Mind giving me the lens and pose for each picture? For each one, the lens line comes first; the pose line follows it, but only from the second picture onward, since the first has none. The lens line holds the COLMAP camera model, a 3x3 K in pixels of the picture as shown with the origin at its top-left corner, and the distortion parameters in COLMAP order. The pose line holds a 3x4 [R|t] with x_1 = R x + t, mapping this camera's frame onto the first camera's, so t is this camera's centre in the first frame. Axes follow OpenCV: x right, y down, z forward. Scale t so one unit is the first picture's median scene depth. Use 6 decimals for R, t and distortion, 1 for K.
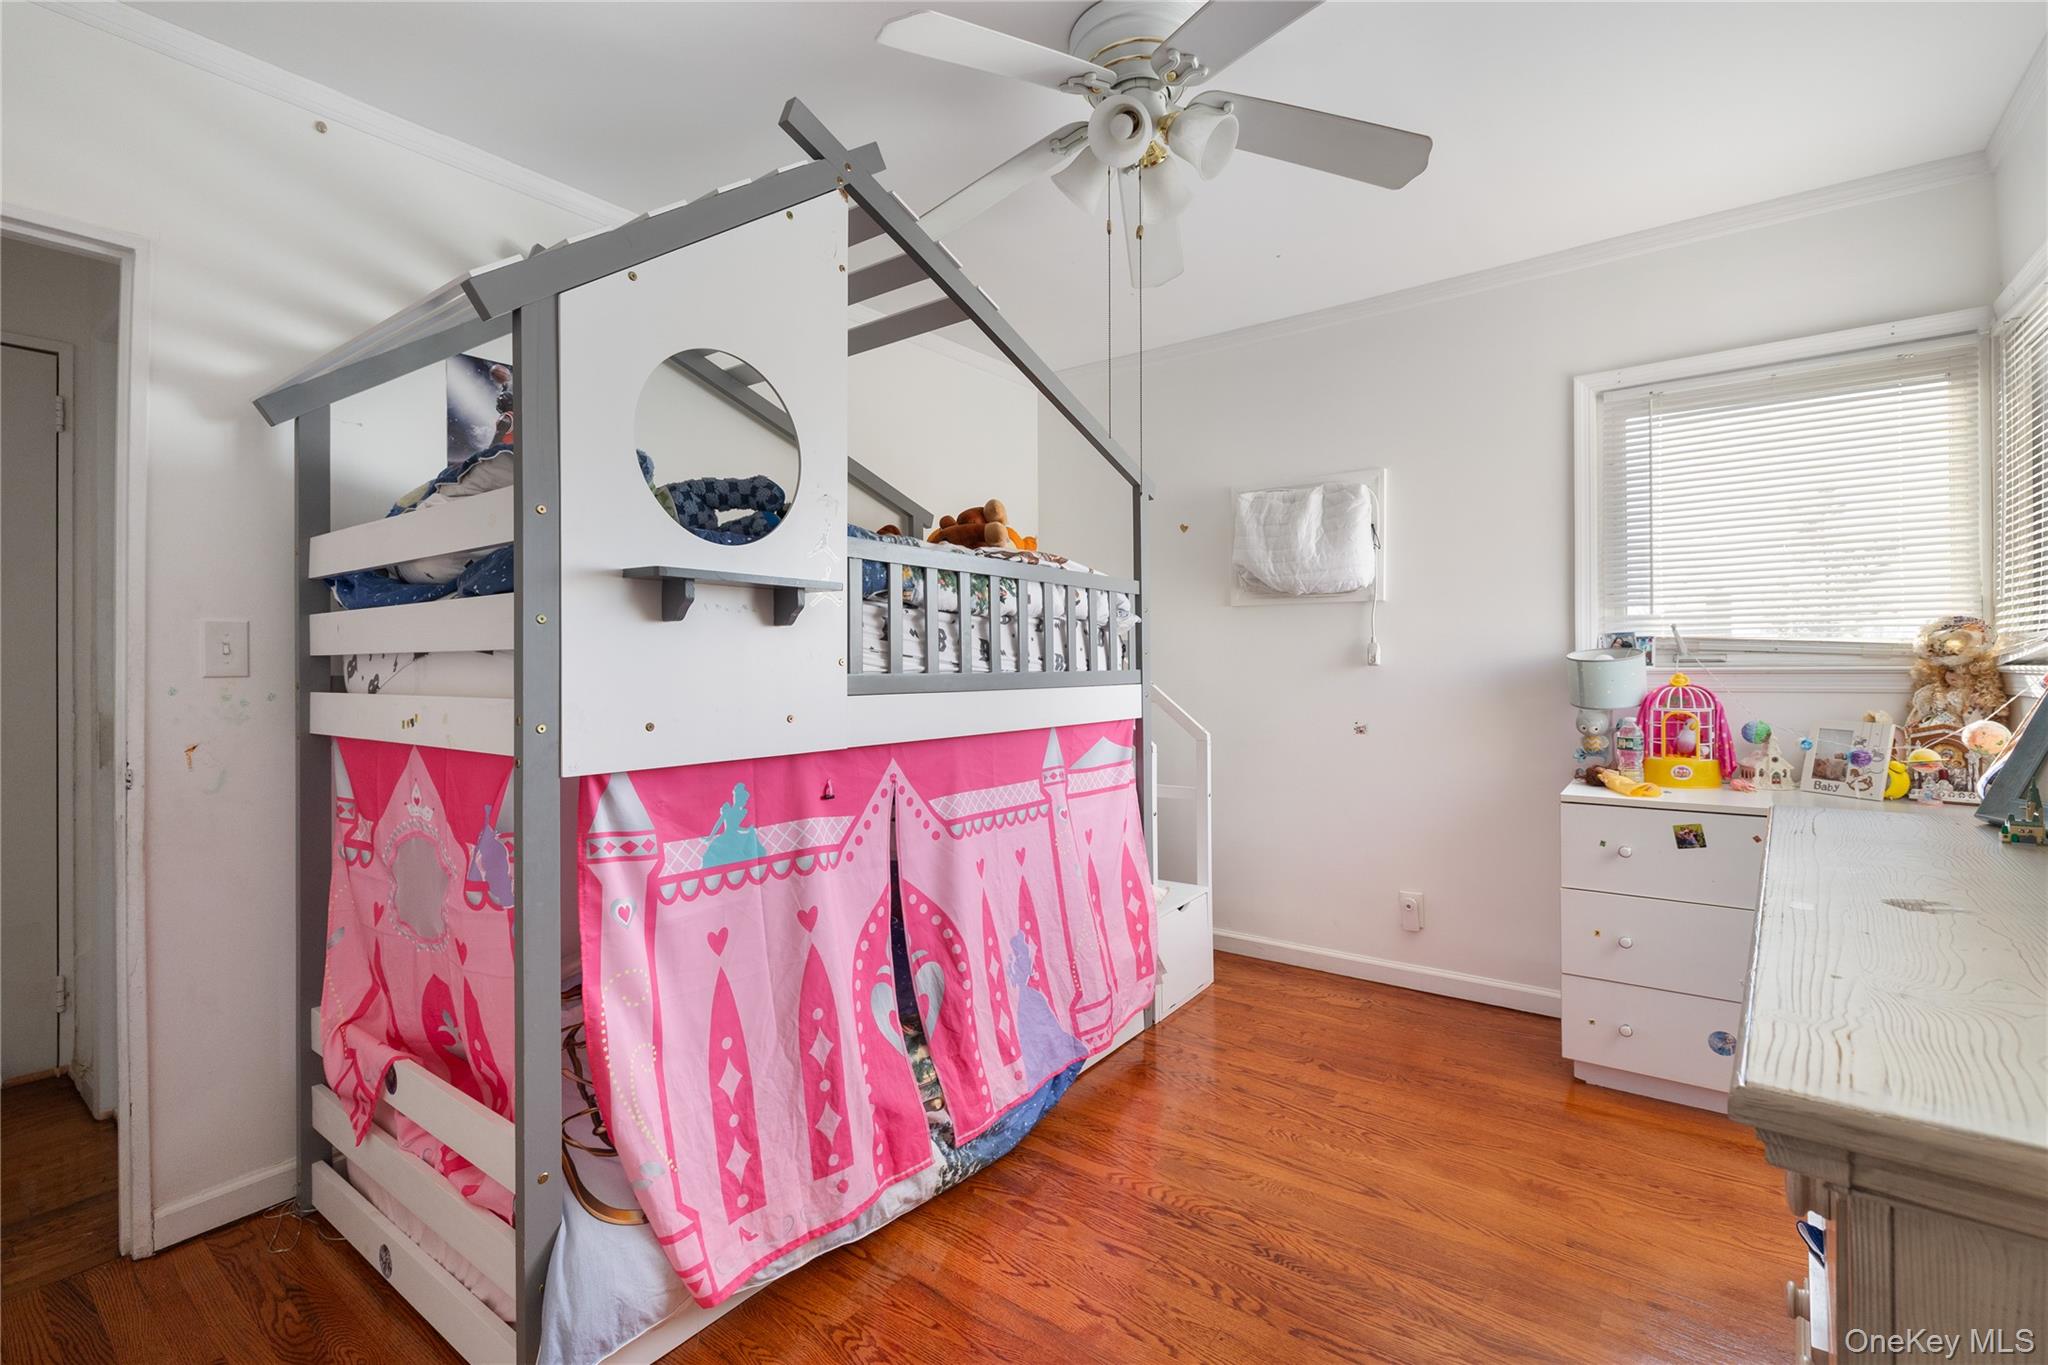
lens RADIAL K [[904.4, 0, 1028.3], [0, 904.4, 673.9], [0, 0, 1]] dist [0.000155, 0.000175]
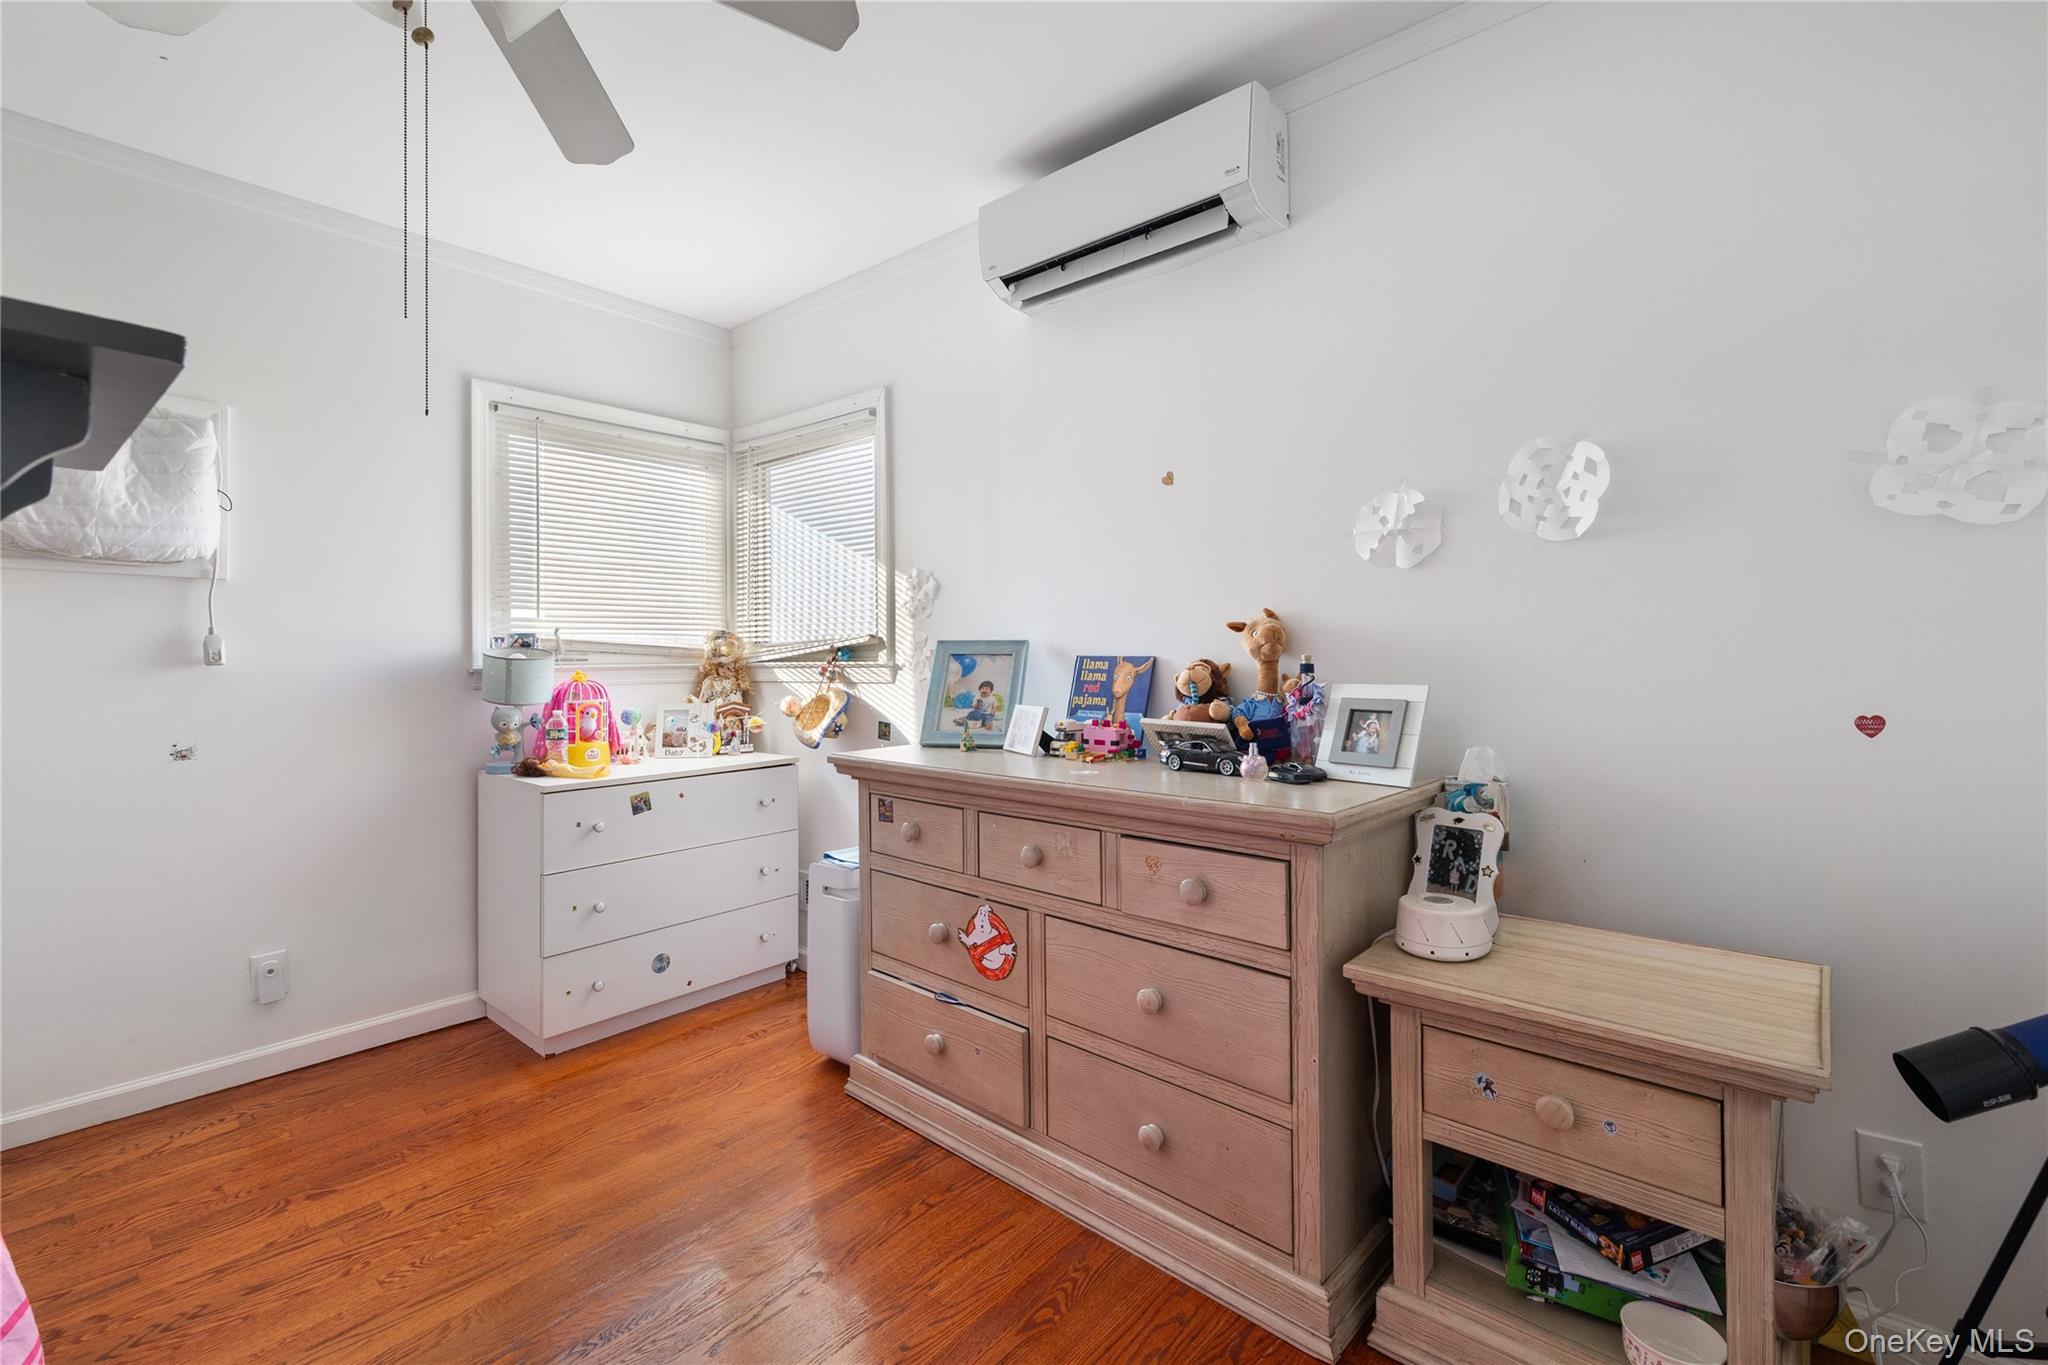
lens RADIAL K [[880.5, 0, 1028.2], [0, 880.5, 661.3], [0, 0, 1]] dist [0.002878, 0.000024]
pose [[0.069089, 0.002733, 0.997607, -0.370150], [0.016961, 0.999848, -0.003913, 0.001786], [-0.997466, 0.017191, 0.069032, 0.351204]]
